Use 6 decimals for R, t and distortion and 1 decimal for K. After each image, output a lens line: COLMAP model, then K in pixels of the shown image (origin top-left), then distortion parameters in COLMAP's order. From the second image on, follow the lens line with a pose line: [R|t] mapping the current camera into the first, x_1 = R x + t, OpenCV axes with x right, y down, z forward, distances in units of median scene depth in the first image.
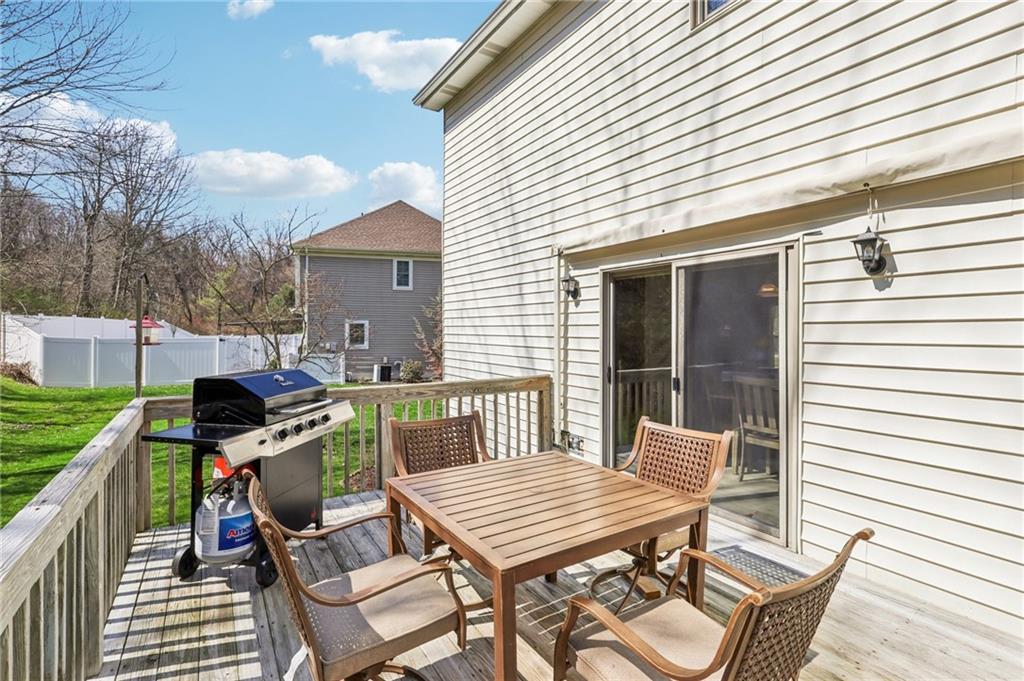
lens RADIAL K [[484.6, 0, 513.2], [0, 484.6, 336.4], [0, 0, 1]] dist [0.002119, -0.000149]
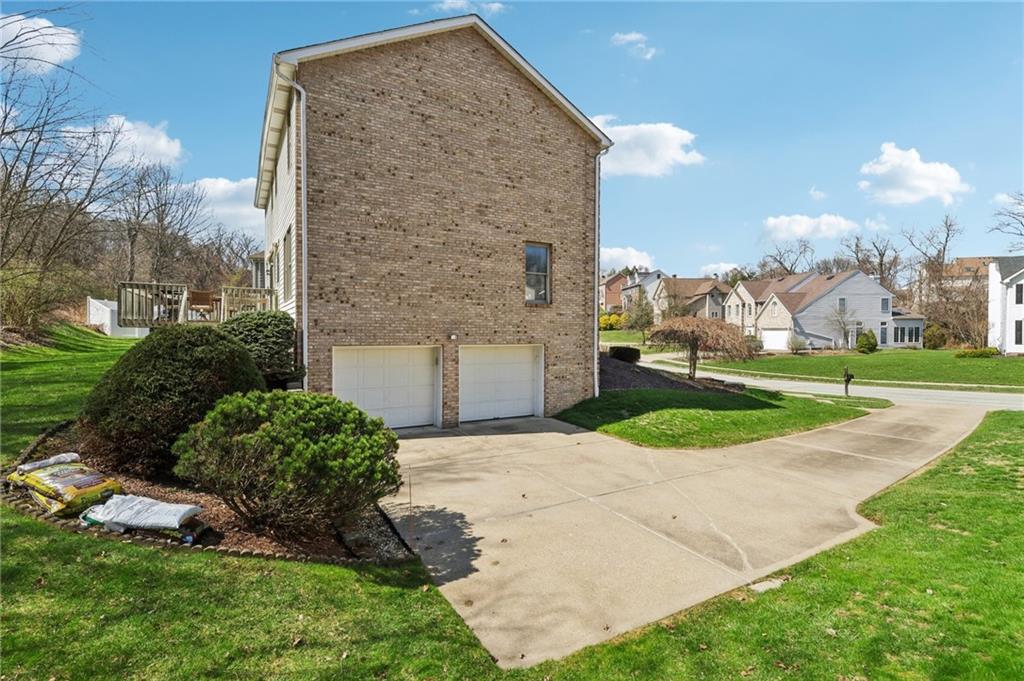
lens RADIAL K [[484.6, 0, 514.3], [0, 484.6, 338.4], [0, 0, 1]] dist [0.002119, -0.000149]
pose [[0.999213, 0.000754, -0.039655, 0.206179], [-0.000835, 0.999998, -0.002048, 0.038215], [0.039653, 0.002079, 0.999211, -0.254658]]
